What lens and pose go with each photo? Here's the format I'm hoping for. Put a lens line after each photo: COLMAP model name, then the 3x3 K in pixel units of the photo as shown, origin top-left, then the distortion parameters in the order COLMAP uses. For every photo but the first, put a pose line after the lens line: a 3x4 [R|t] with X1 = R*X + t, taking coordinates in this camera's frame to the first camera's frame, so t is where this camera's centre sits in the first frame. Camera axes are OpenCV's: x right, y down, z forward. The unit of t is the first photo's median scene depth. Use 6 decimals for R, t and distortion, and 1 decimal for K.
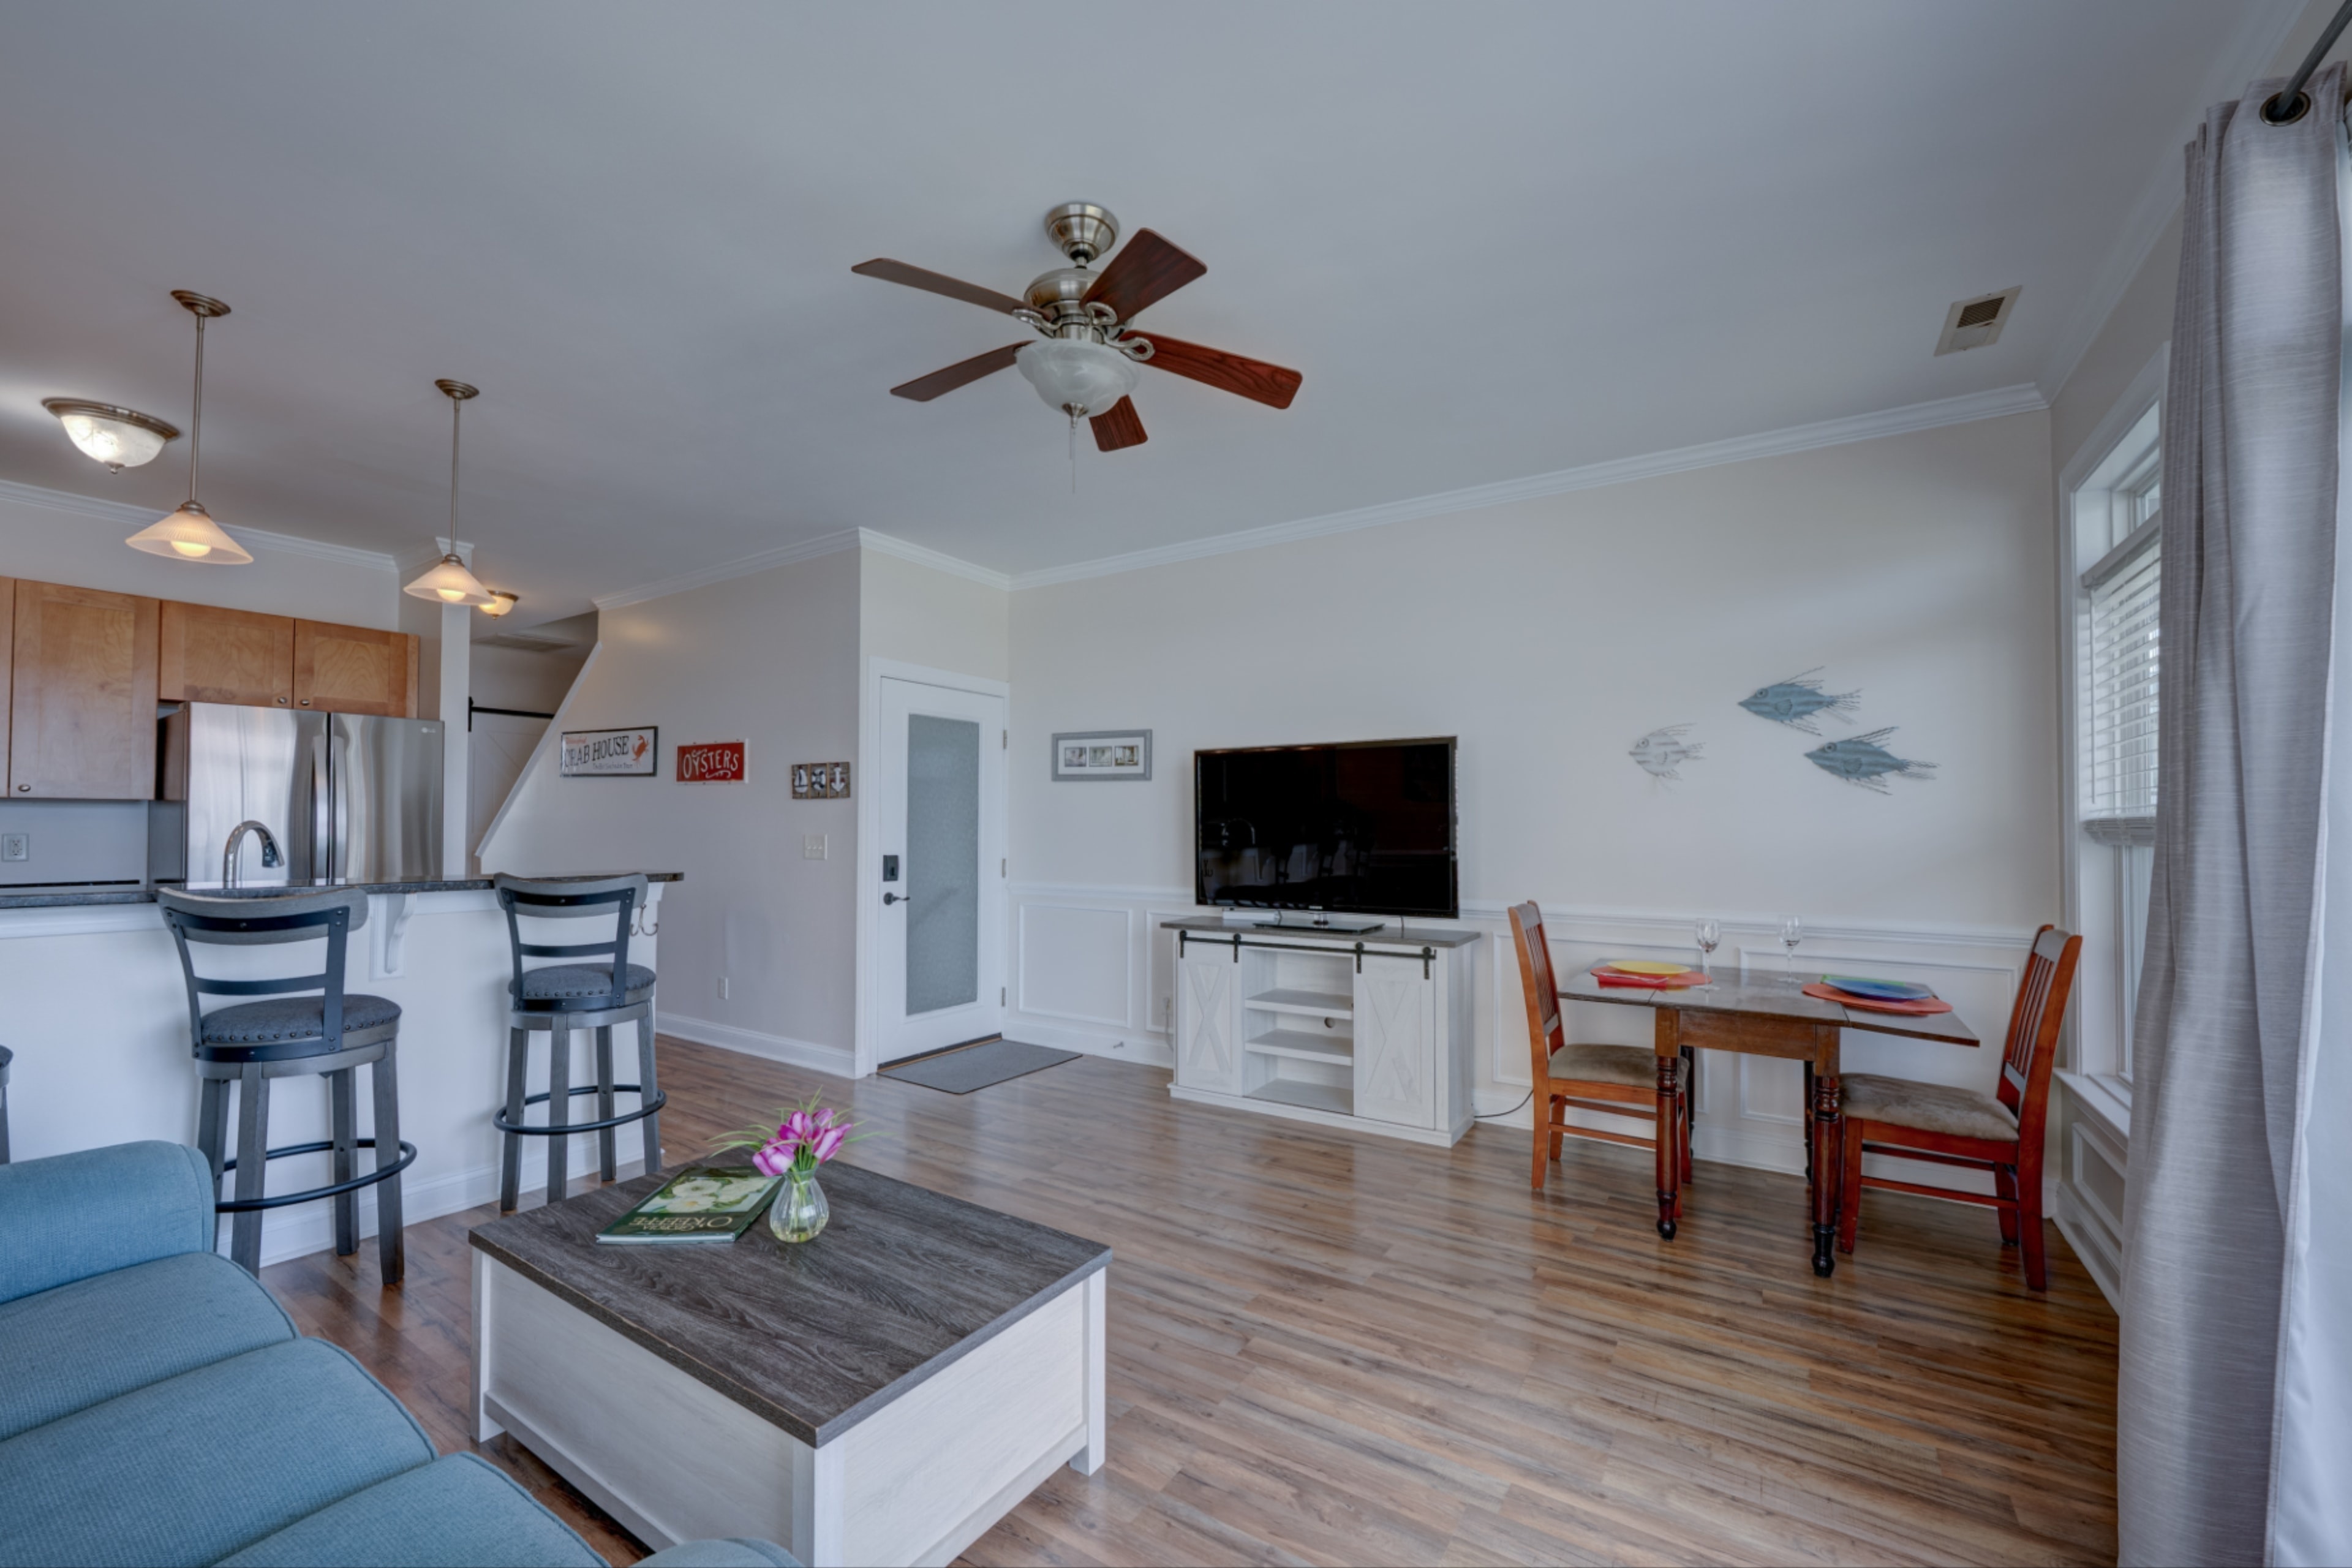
lens RADIAL K [[933.7, 0, 1175.8], [0, 933.7, 813.6], [0, 0, 1]] dist [-0.007289, 0.000395]
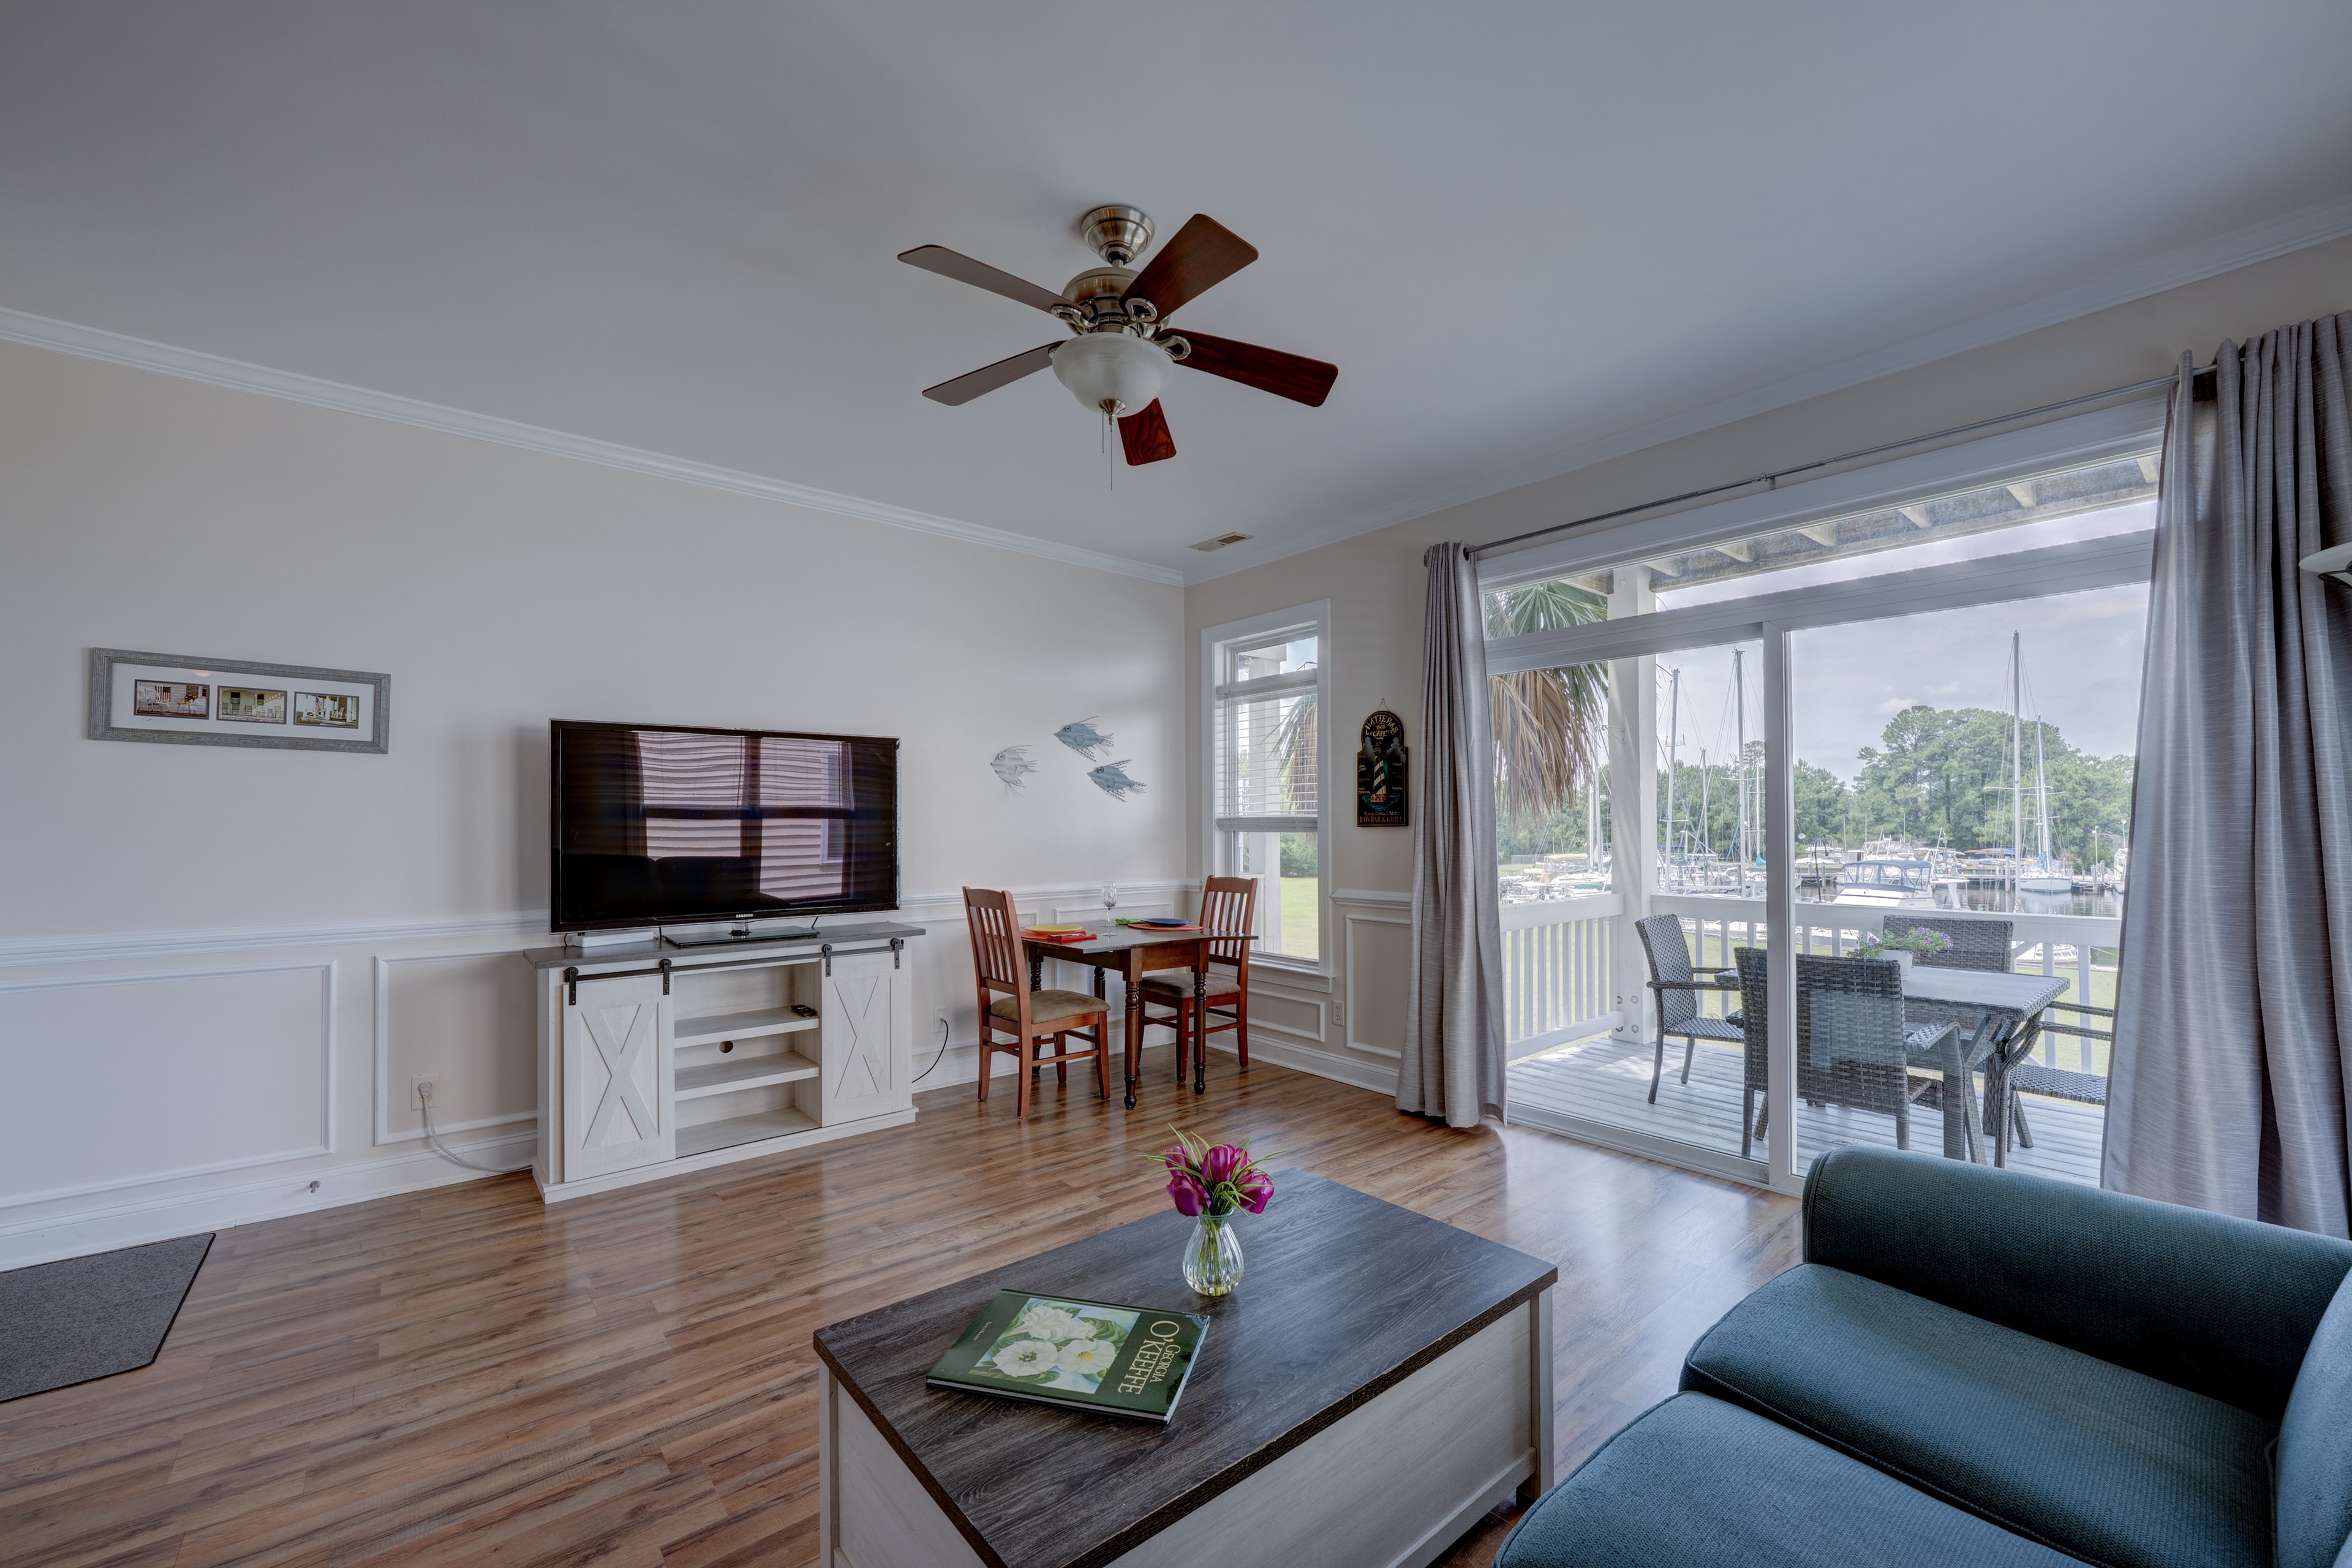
lens RADIAL K [[933.7, 0, 1175.8], [0, 933.7, 813.6], [0, 0, 1]] dist [-0.007289, 0.000395]
pose [[0.293620, 0.005631, 0.955906, -0.613133], [-0.009998, 0.999946, -0.002820, 0.002598], [-0.955870, -0.008729, 0.293661, 0.376960]]
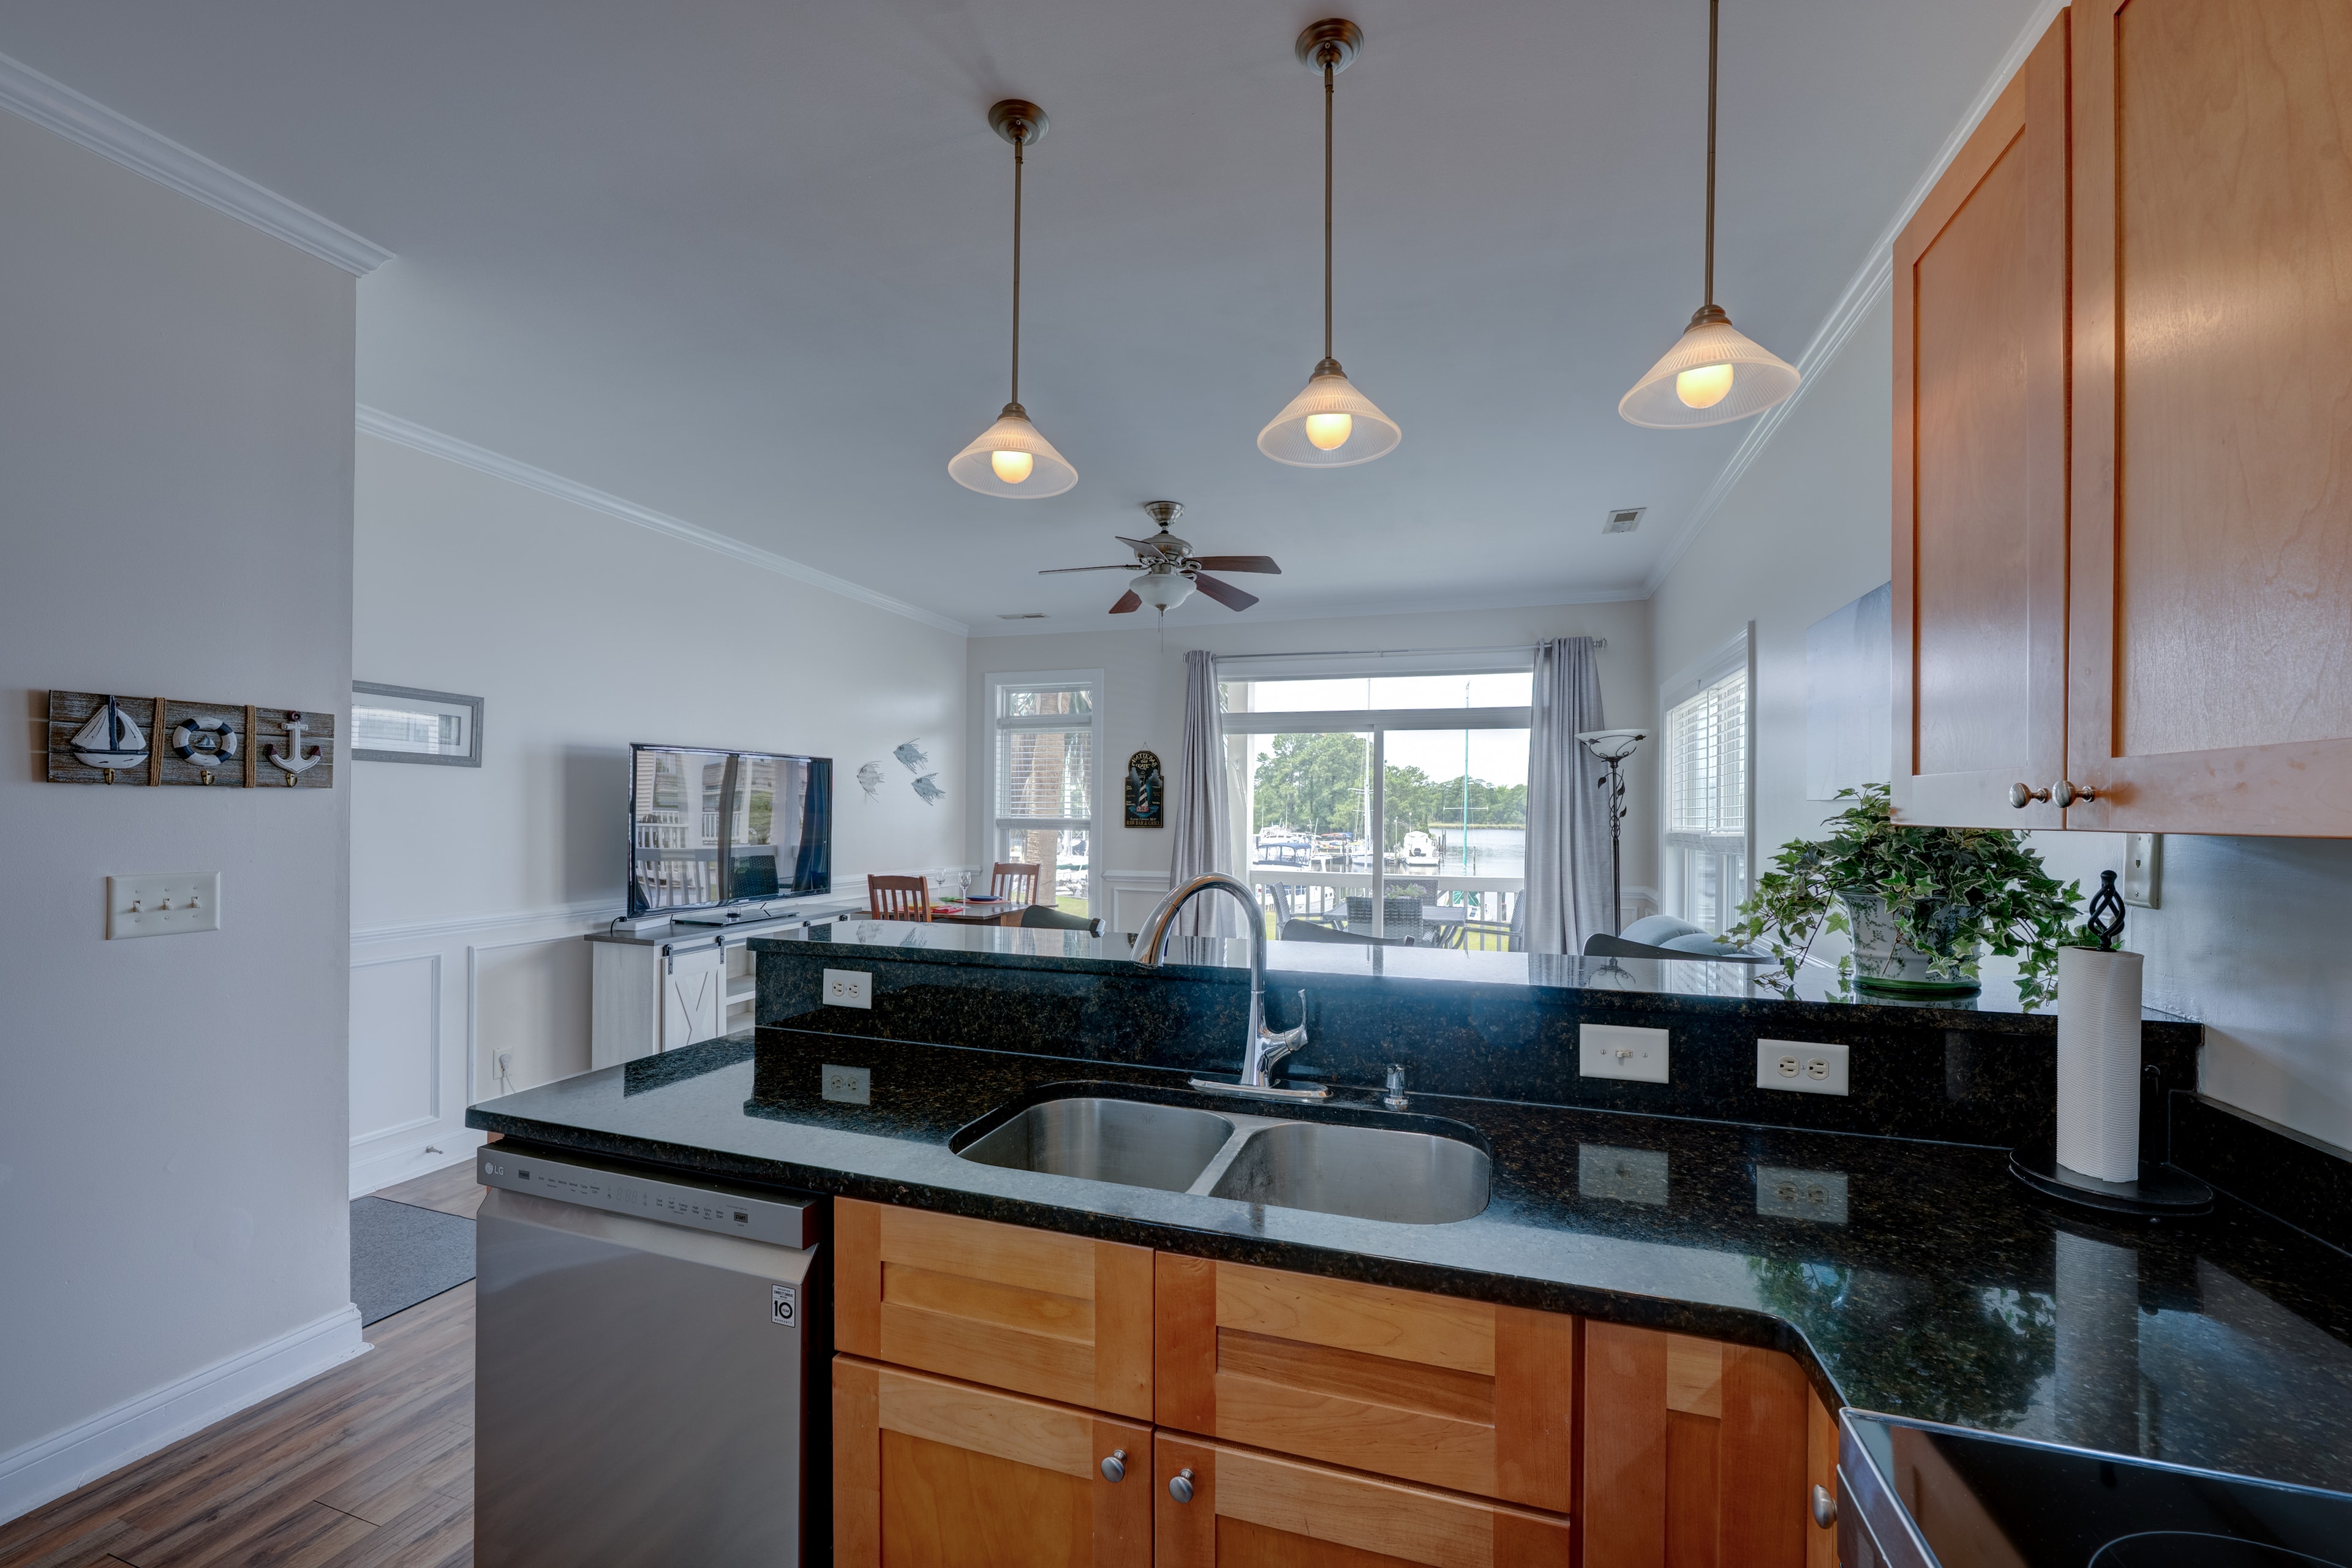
lens RADIAL K [[933.7, 0, 1175.8], [0, 933.7, 813.6], [0, 0, 1]] dist [-0.007289, 0.000395]
pose [[-0.254148, -0.010631, 0.967107, -1.113865], [-0.026810, 0.999633, 0.003944, -0.021520], [-0.966794, -0.024926, -0.254340, 0.843310]]
